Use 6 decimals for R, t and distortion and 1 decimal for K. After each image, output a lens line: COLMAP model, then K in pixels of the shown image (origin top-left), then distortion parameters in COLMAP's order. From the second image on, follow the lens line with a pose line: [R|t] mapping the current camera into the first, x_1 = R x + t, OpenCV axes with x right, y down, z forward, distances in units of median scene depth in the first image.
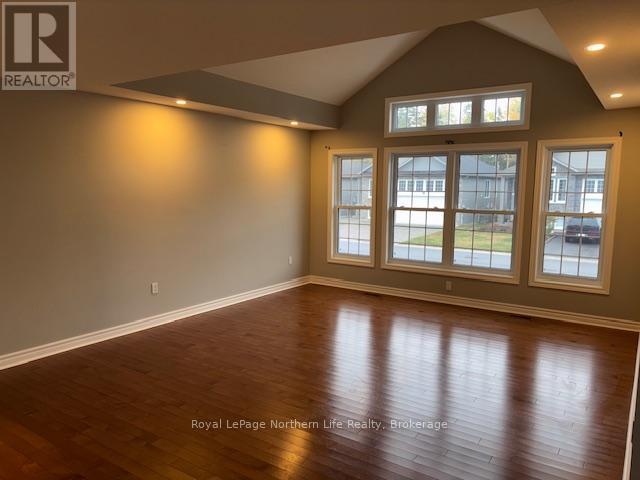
lens RADIAL K [[489.4, 0, 317.2], [0, 489.4, 239.4], [0, 0, 1]] dist [0.049043, -0.006575]
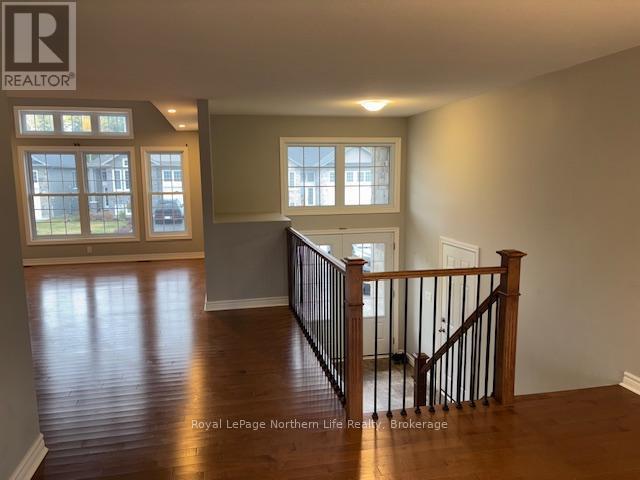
lens RADIAL K [[476.5, 0, 318.9], [0, 476.5, 239.7], [0, 0, 1]] dist [0.030098, -0.005155]
pose [[0.693229, -0.114097, 0.711629, -0.240278], [0.097606, 0.993155, 0.064152, 0.043423], [-0.714078, 0.024987, 0.699620, -0.397600]]
